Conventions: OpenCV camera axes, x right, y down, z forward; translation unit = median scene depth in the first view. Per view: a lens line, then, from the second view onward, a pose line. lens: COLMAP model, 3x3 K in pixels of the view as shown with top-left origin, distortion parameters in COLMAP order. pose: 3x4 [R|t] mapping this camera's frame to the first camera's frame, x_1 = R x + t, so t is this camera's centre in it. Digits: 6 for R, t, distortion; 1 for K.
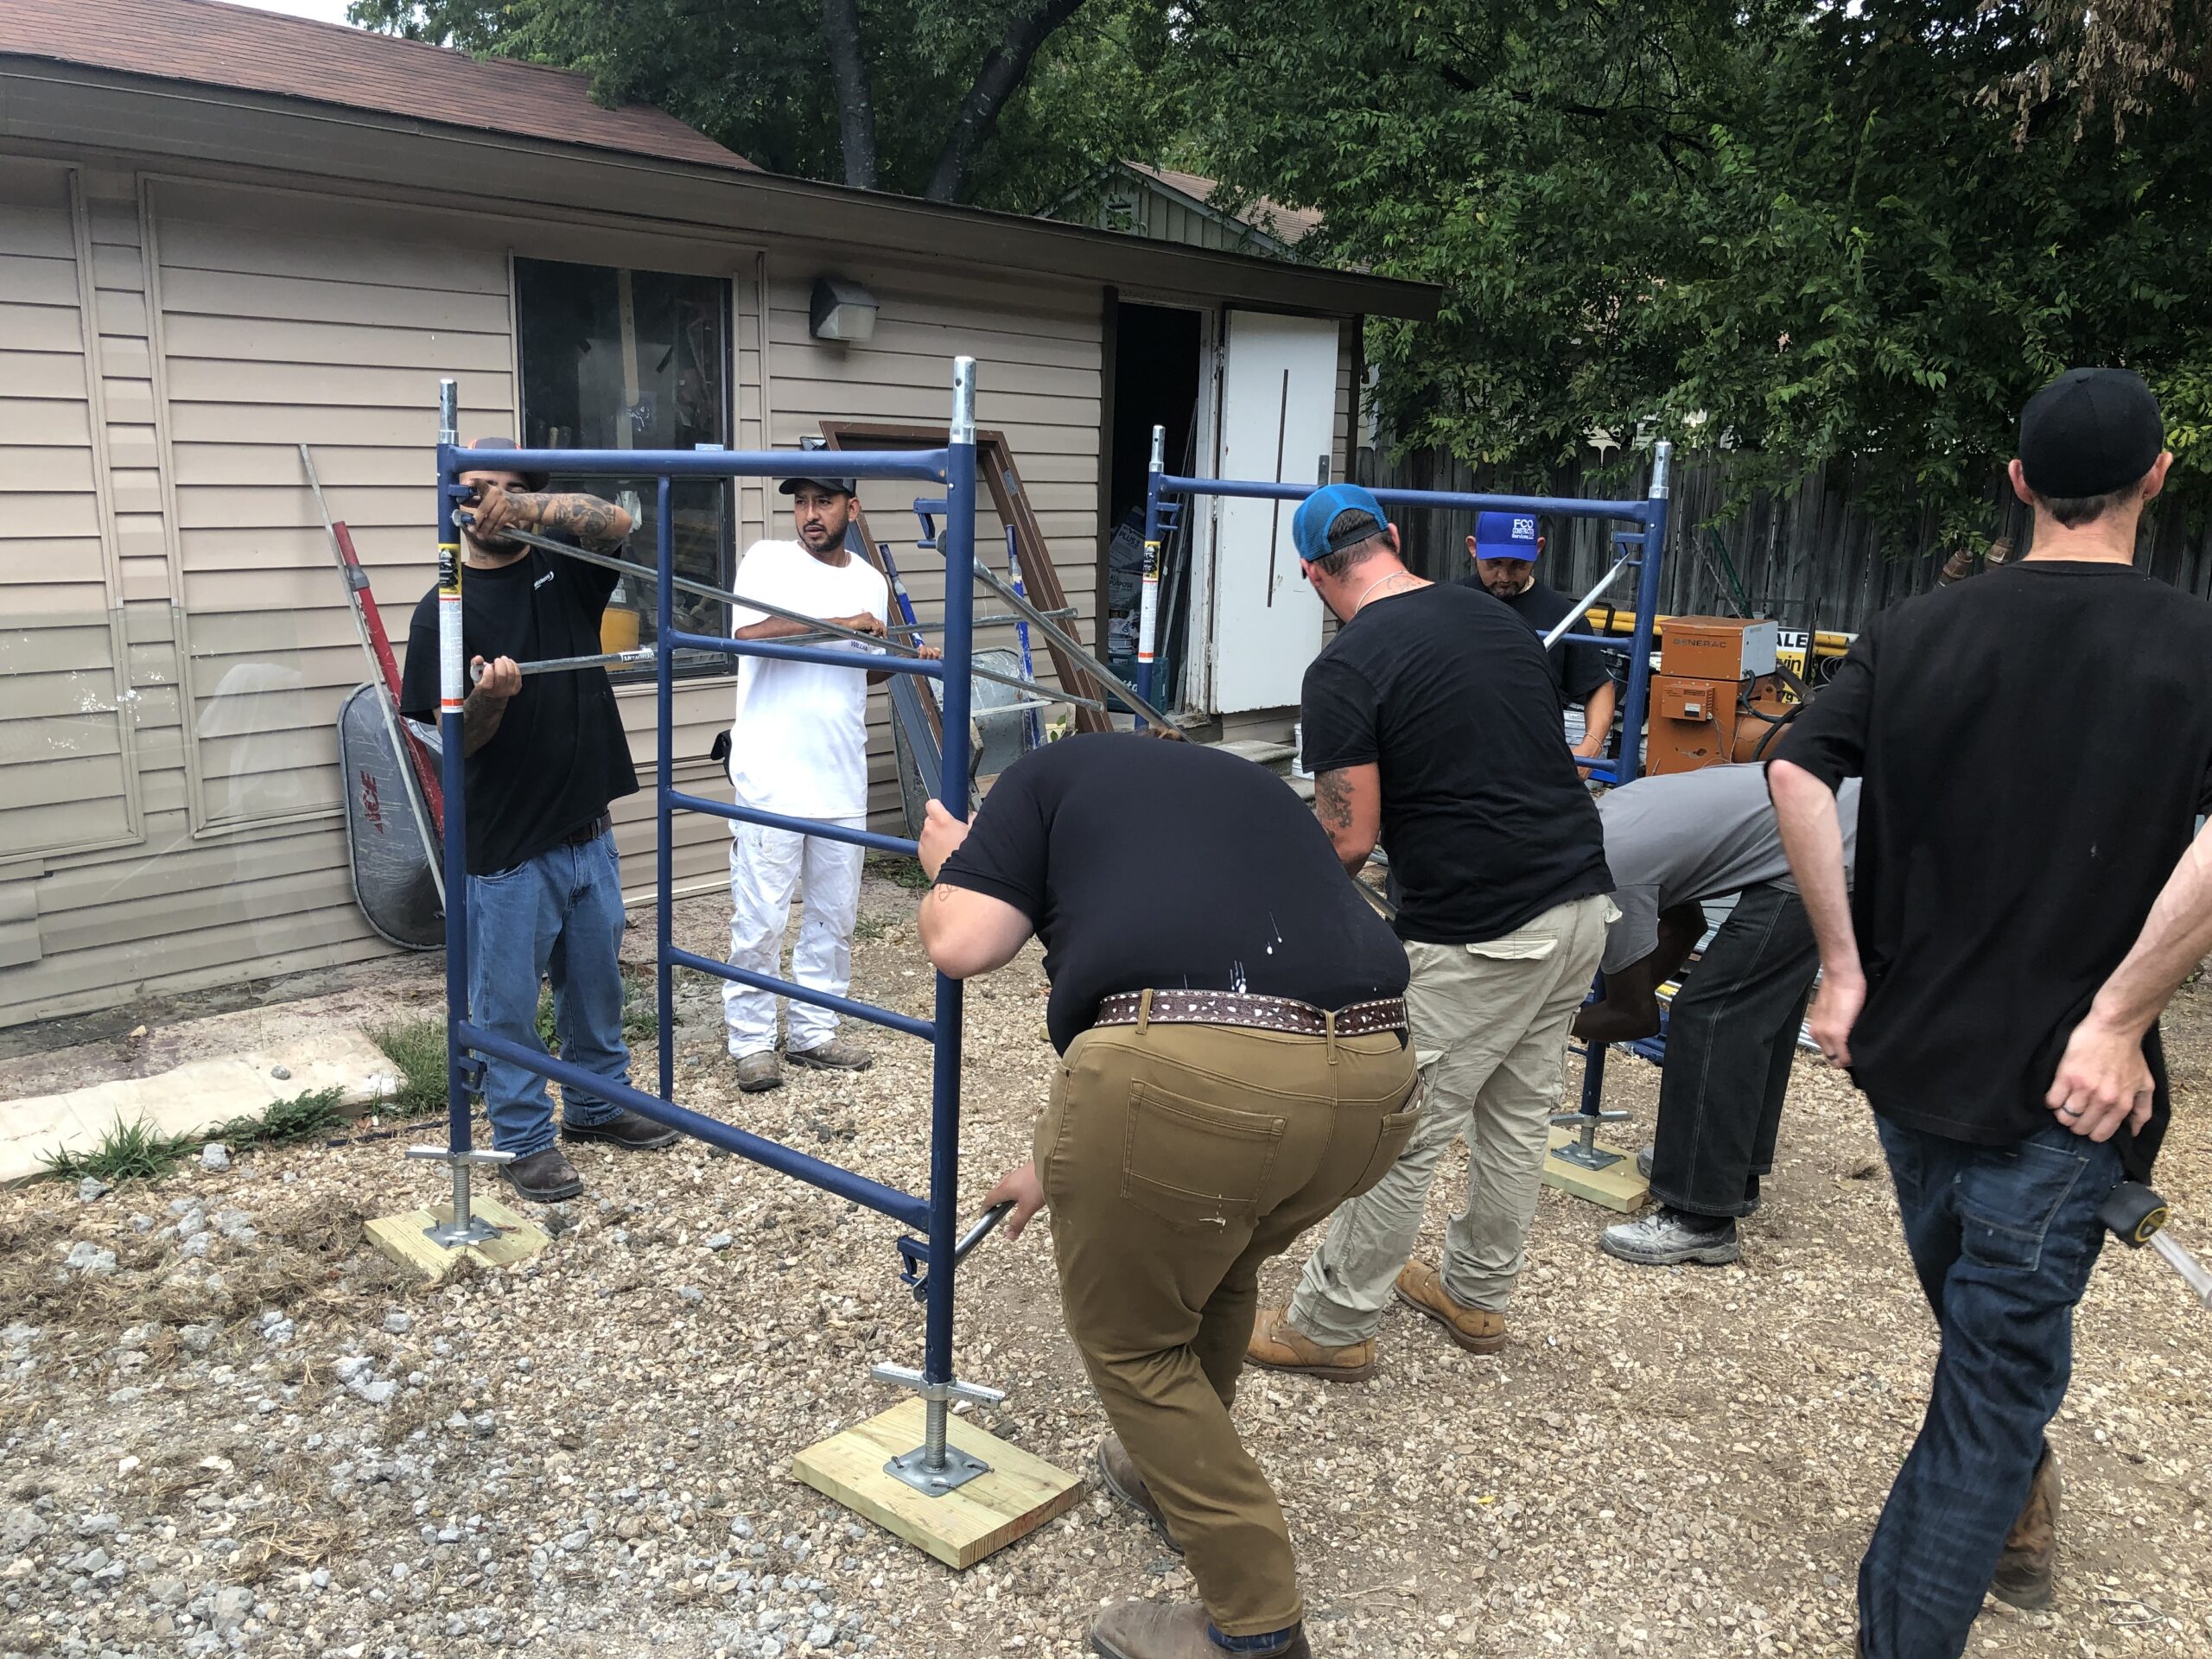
lens RADIAL K [[1813.6, 0, 1119.5], [0, 1813.6, 799.3], [0, 0, 1]] dist [0.038428, 0.000443]
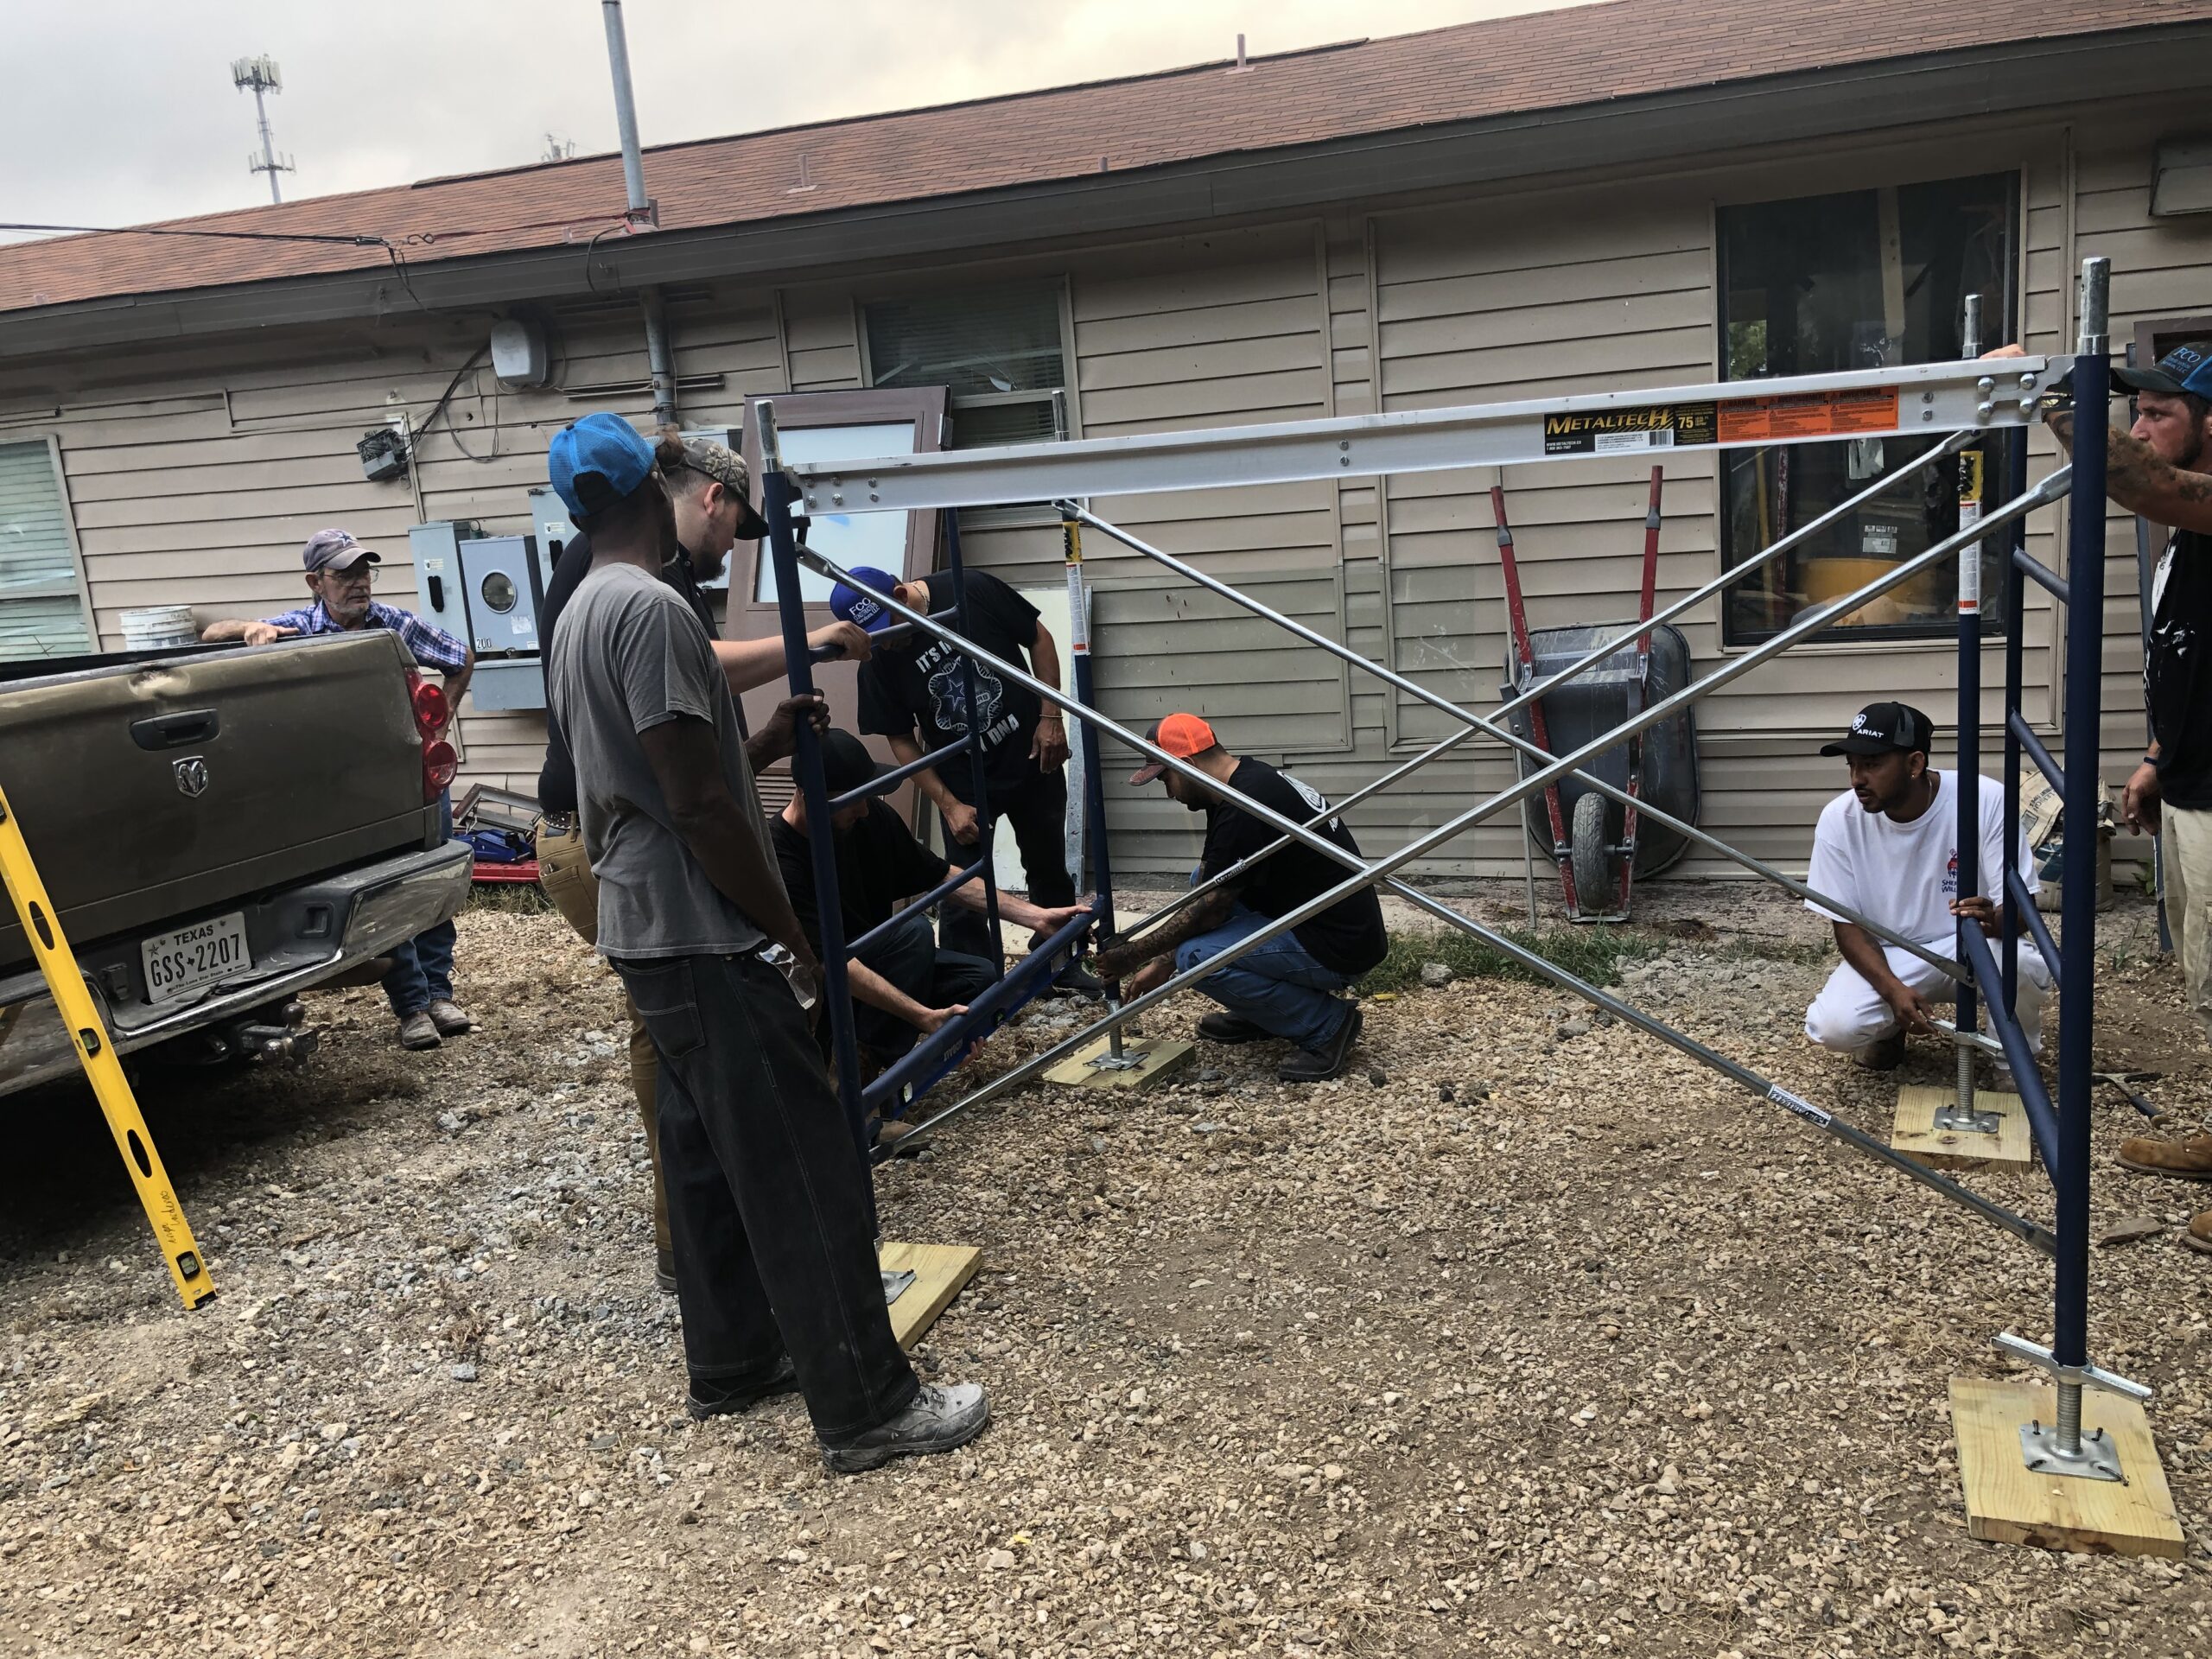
lens RADIAL K [[1807.4, 0, 1106.0], [0, 1807.4, 829.5], [0, 0, 1]] dist [0.010215, 0.011046]
pose [[0.374588, 0.137531, -0.916934, 0.476067], [-0.089243, 0.989694, 0.111987, -0.039817], [0.922886, 0.039881, 0.383002, 0.312400]]
